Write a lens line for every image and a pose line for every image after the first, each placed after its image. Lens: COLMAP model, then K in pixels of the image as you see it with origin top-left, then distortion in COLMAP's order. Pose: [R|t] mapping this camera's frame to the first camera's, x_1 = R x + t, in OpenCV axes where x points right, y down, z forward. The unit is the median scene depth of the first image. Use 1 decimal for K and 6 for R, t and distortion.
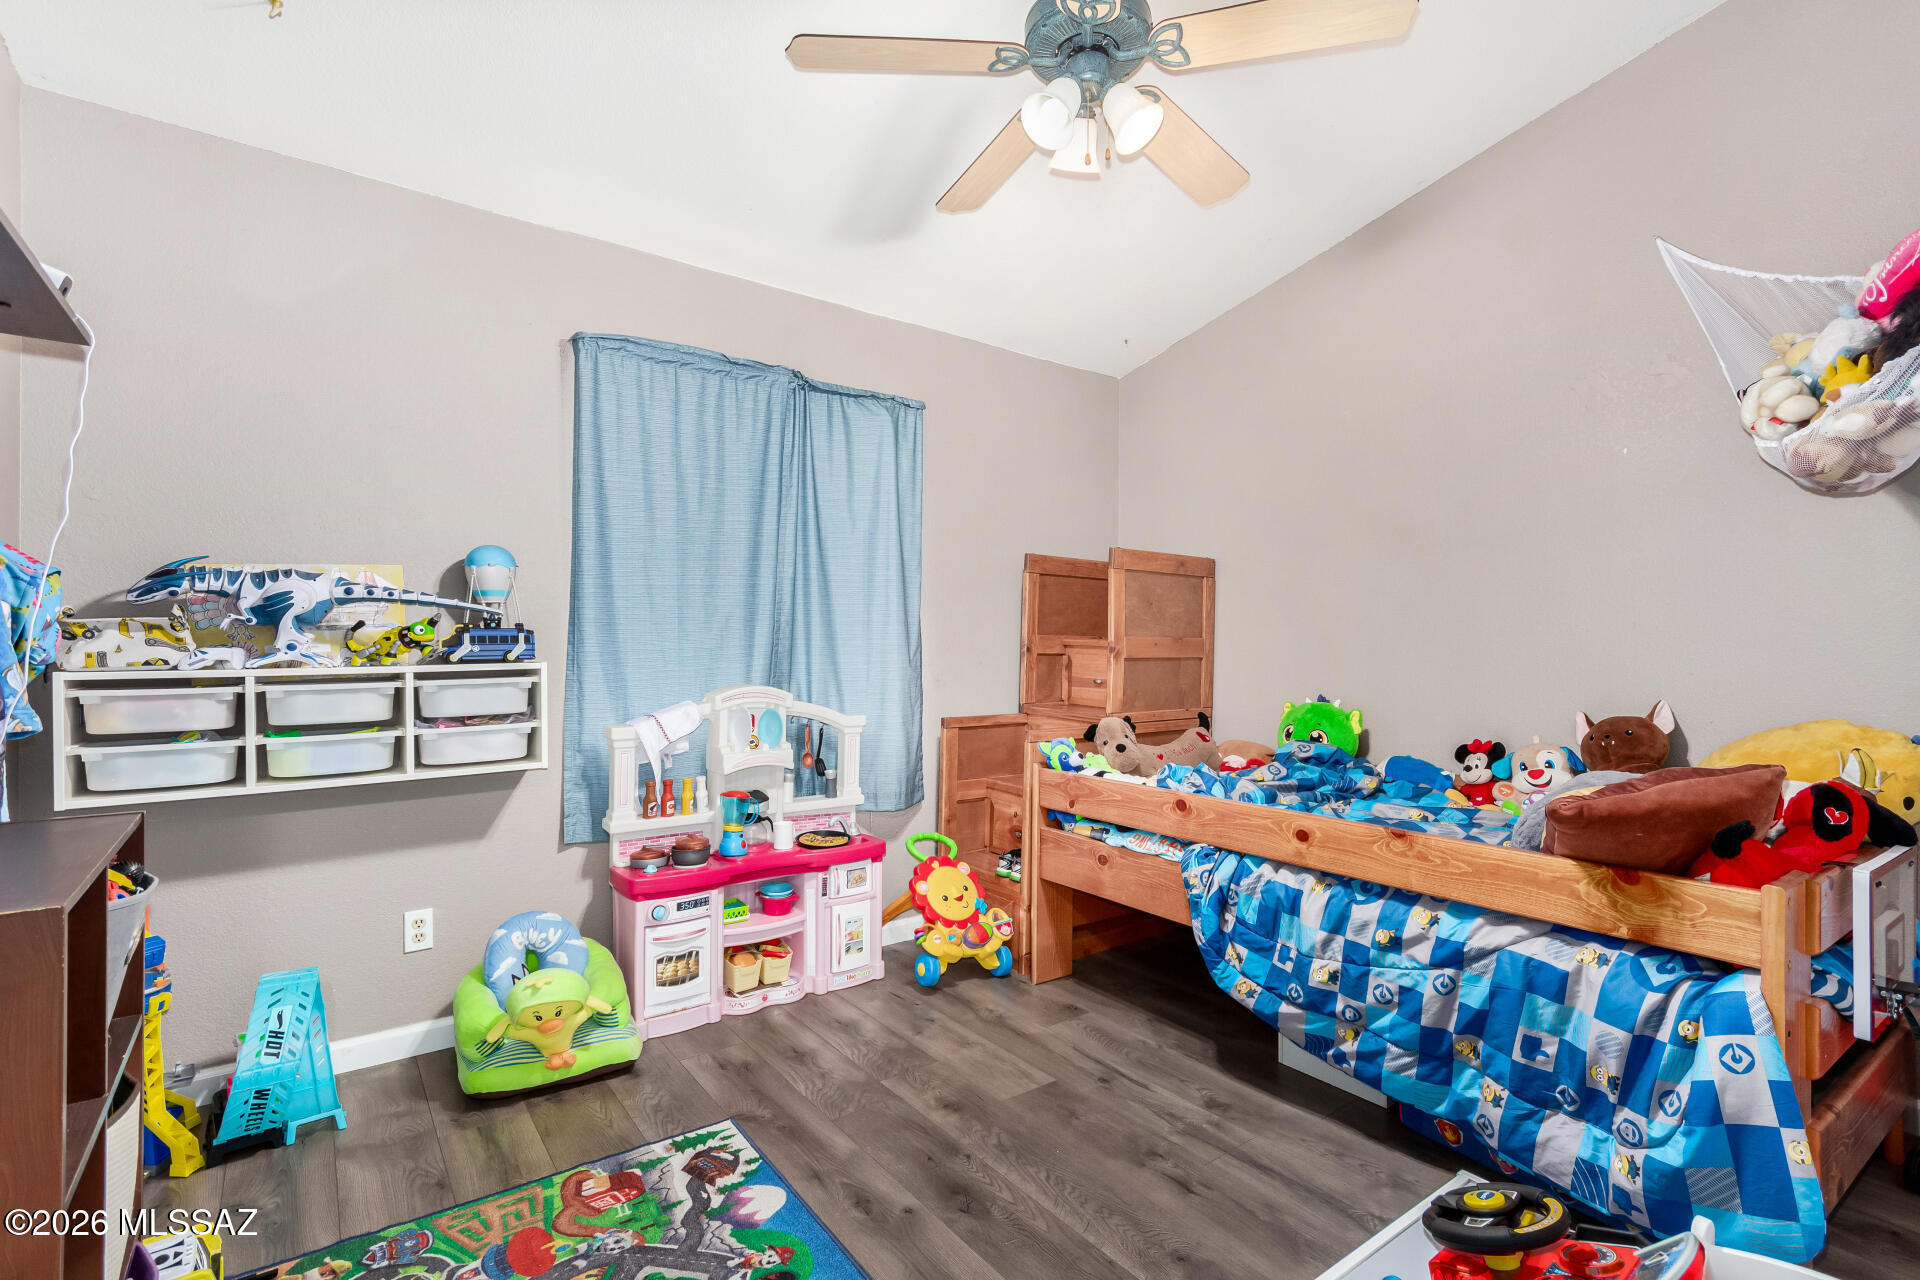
lens RADIAL K [[891.7, 0, 969.3], [0, 891.7, 639.0], [0, 0, 1]] dist [-0.004997, 0.002559]
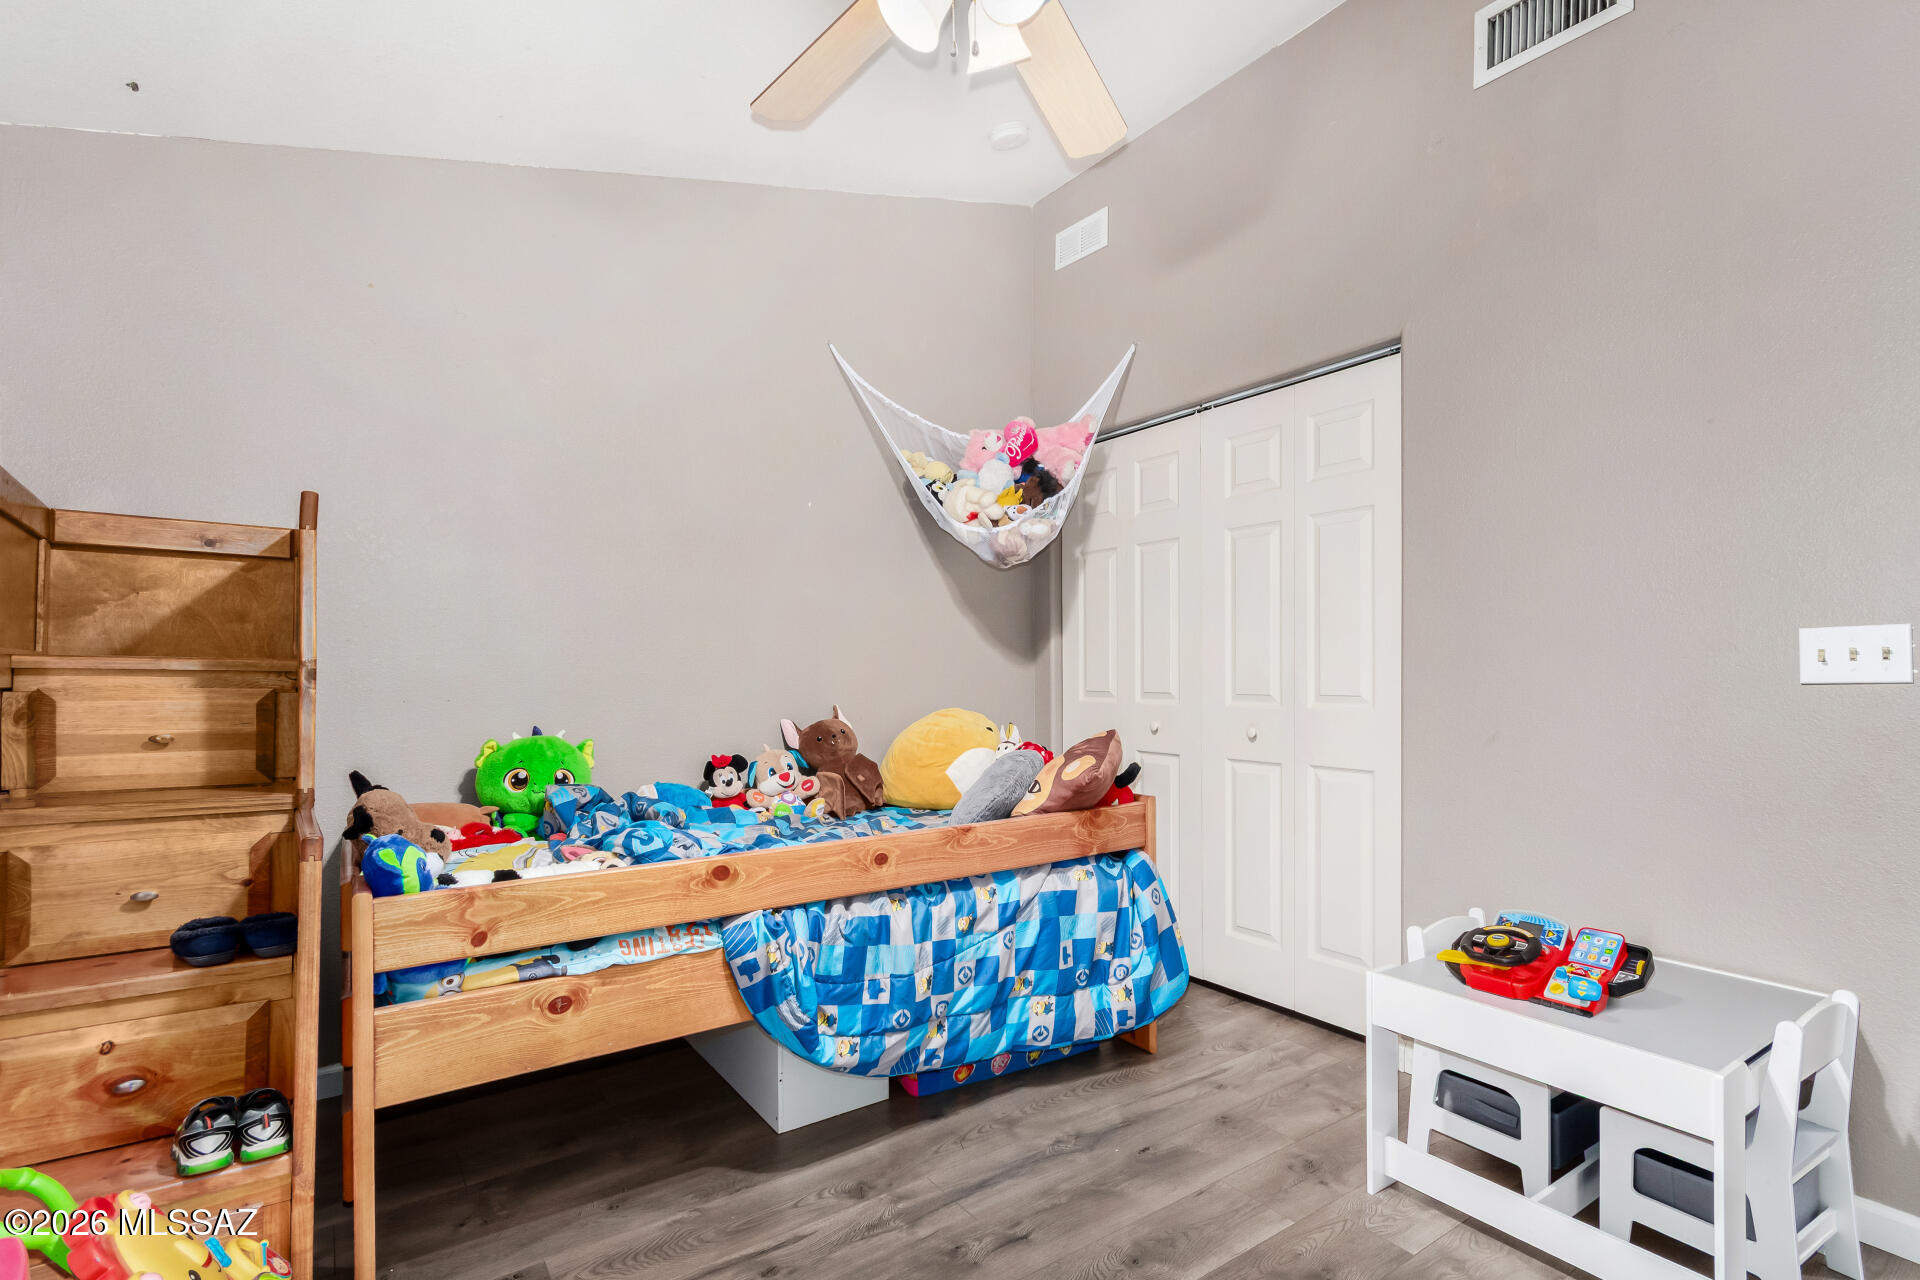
lens RADIAL K [[891.7, 0, 970.0], [0, 891.7, 657.3], [0, 0, 1]] dist [-0.004997, 0.002559]
pose [[0.016451, 0.007352, 0.999838, -0.634135], [-0.005785, 0.999957, -0.007258, 0.006763], [-0.999848, -0.005665, 0.016493, 0.935827]]
